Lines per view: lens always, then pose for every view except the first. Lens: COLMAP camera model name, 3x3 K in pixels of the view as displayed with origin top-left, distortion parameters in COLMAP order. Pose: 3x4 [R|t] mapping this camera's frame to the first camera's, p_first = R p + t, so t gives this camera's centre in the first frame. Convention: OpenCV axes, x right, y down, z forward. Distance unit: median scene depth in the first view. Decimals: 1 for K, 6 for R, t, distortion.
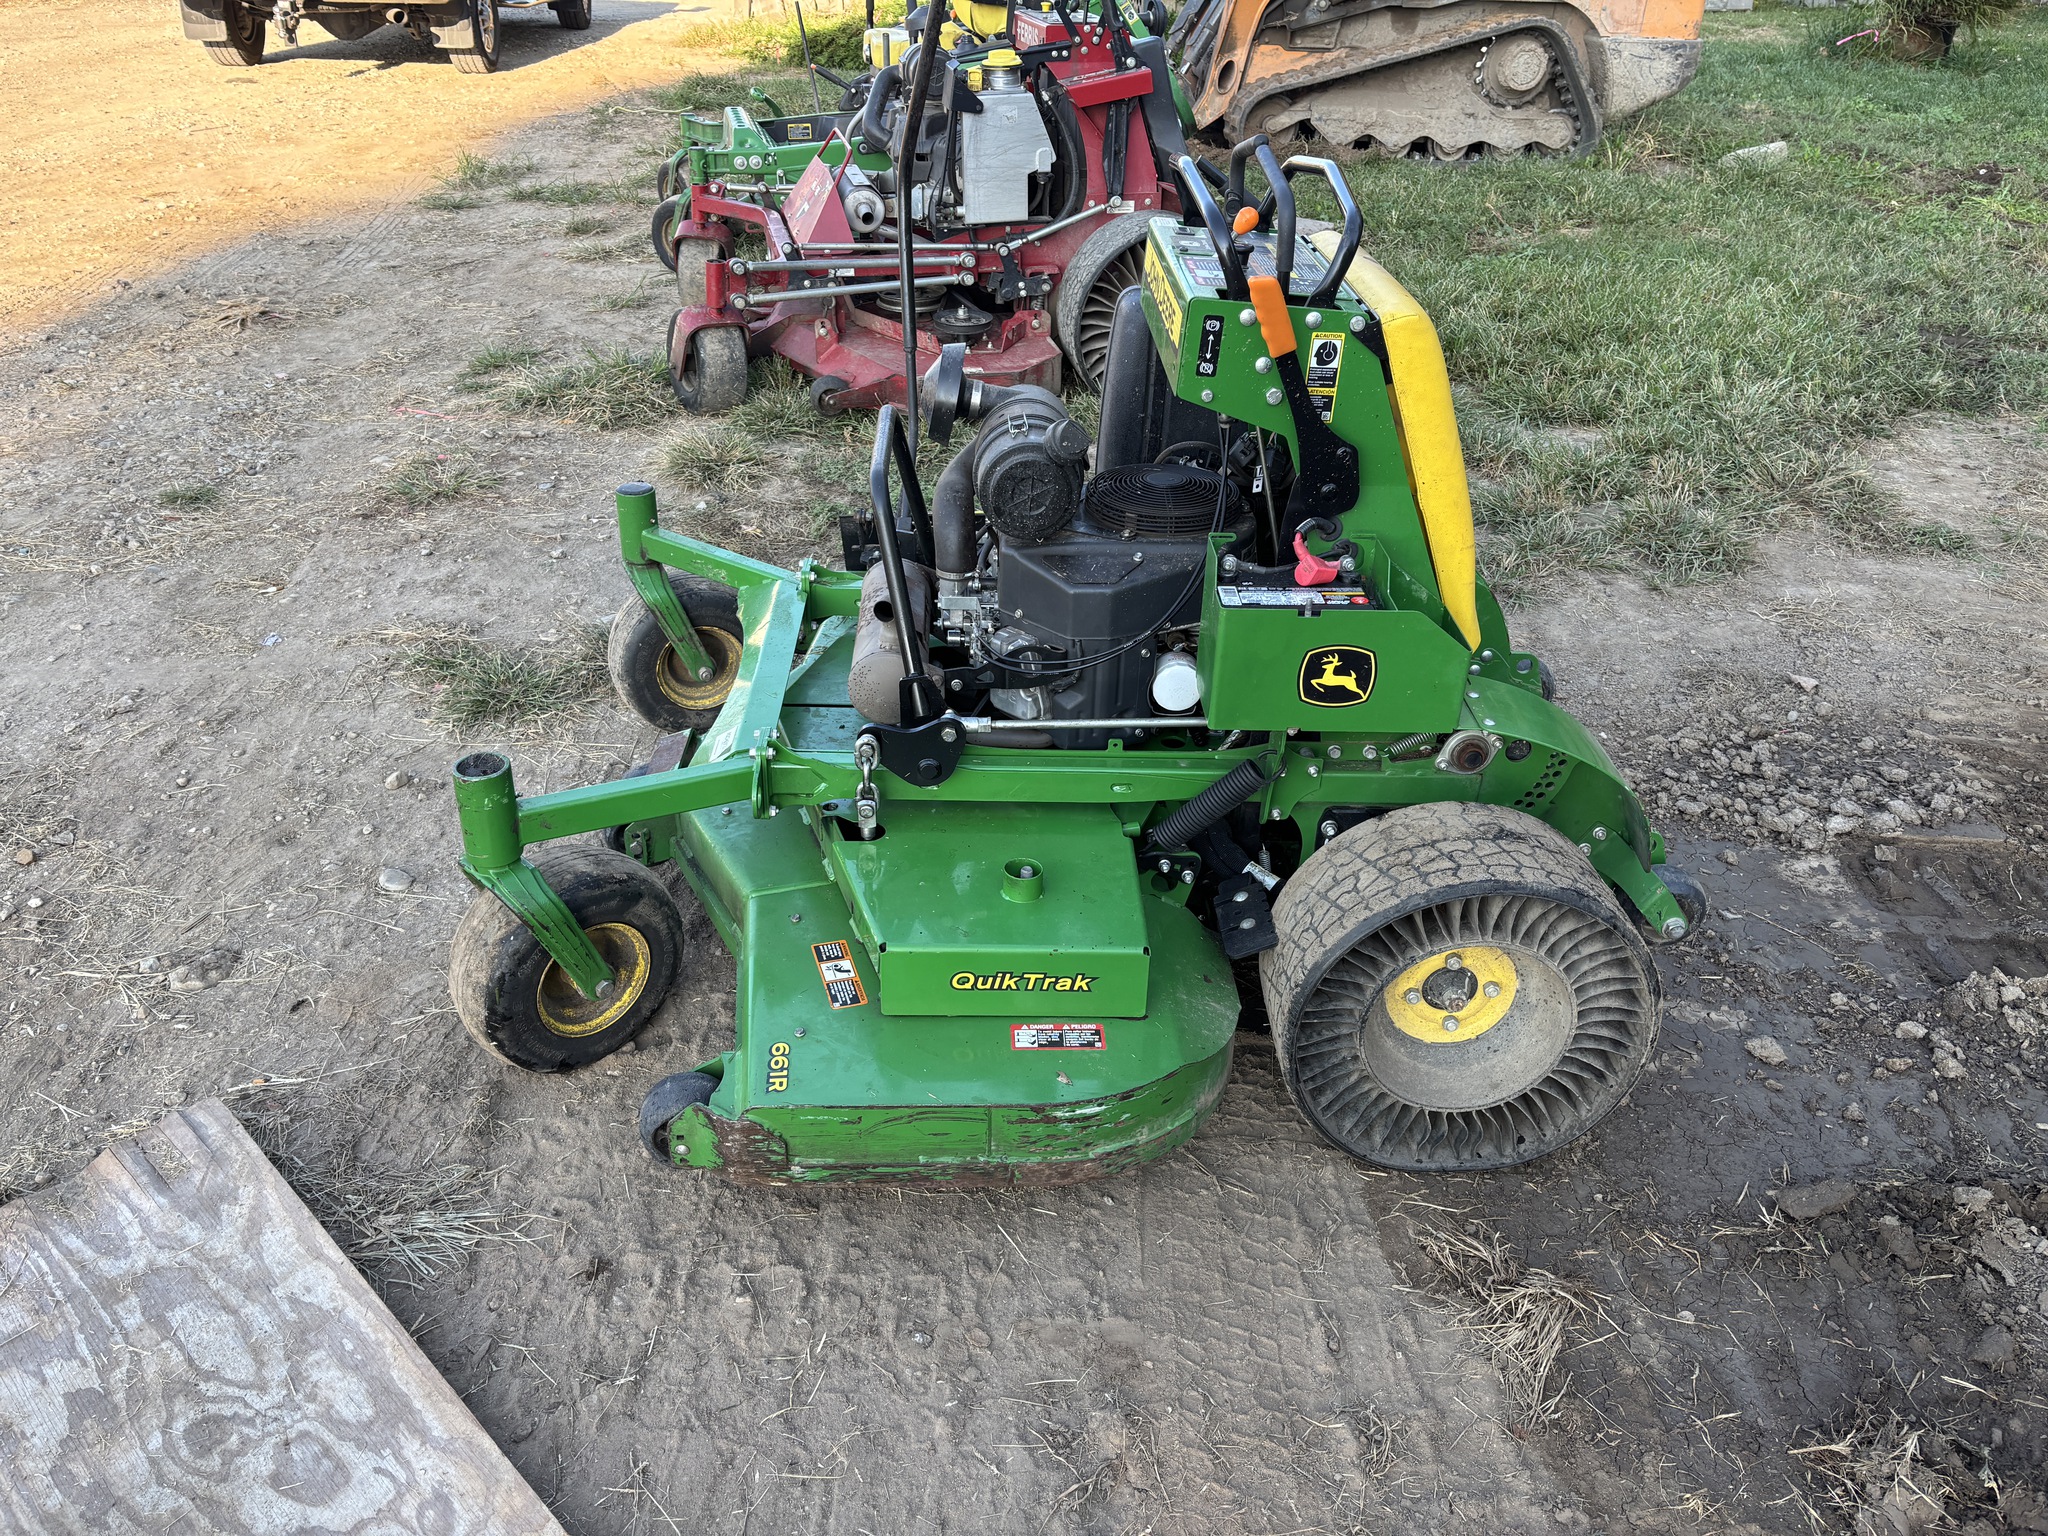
lens RADIAL K [[1468.4, 0, 1024.0], [0, 1468.4, 768.0], [0, 0, 1]] dist [0.000399, -0.004858]
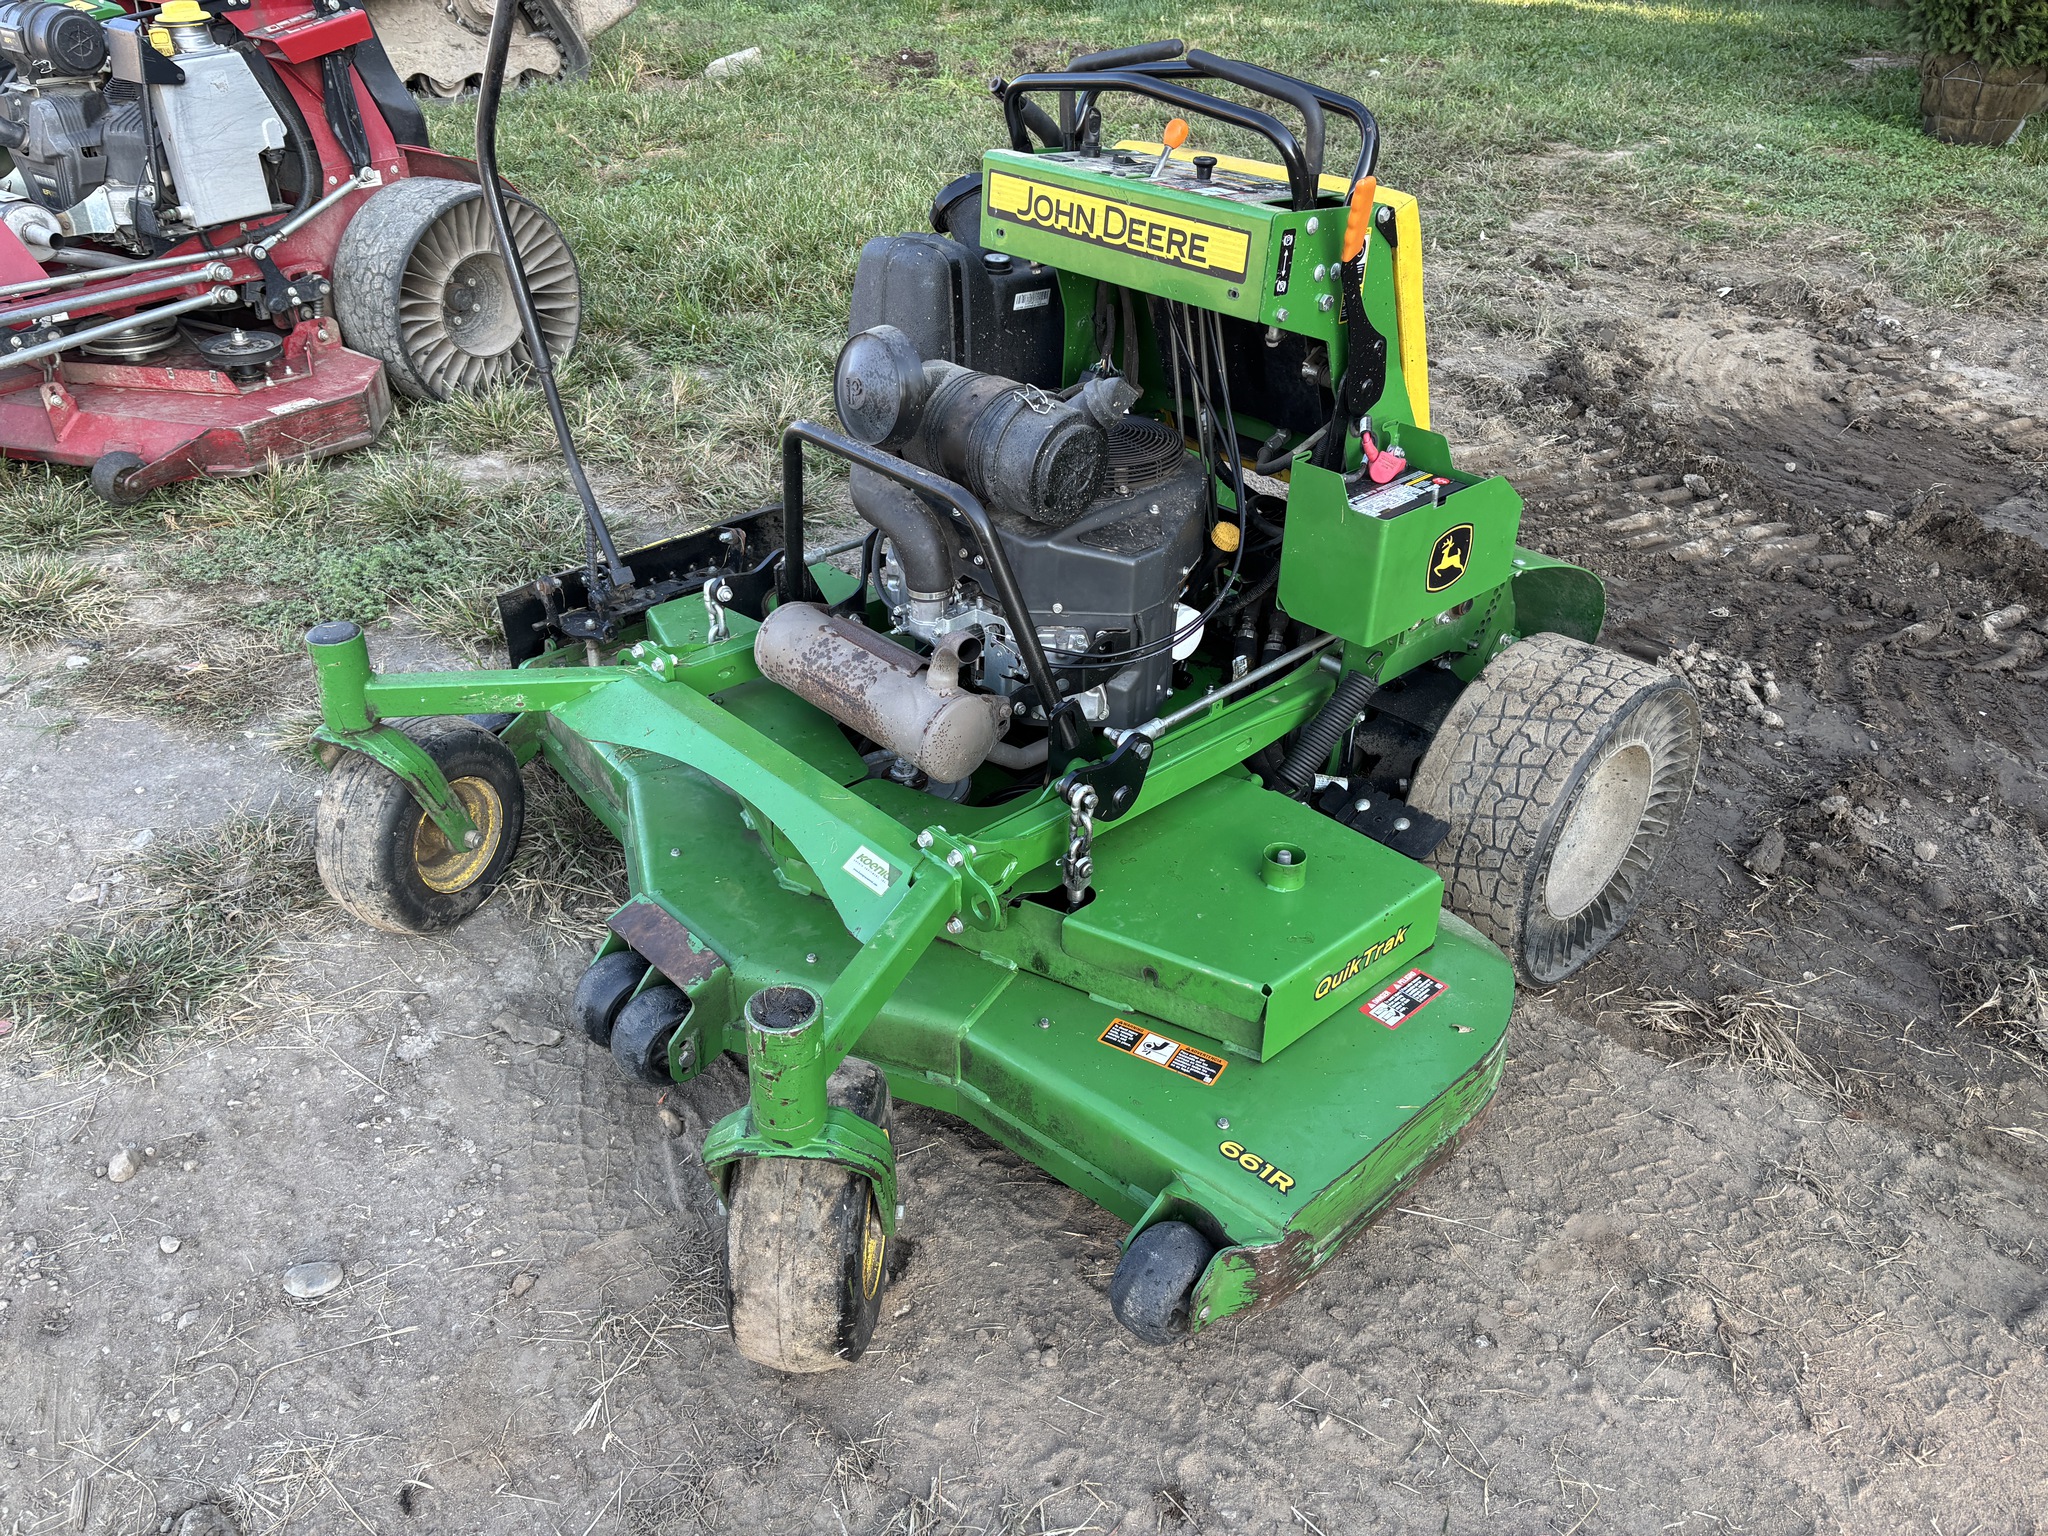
lens RADIAL K [[1468.4, 0, 1024.0], [0, 1468.4, 768.0], [0, 0, 1]] dist [0.000399, -0.004858]
pose [[0.760824, -0.355810, 0.542721, -0.234150], [0.334055, 0.931714, 0.142534, -0.064944], [-0.556376, 0.072856, 0.827730, 0.124176]]
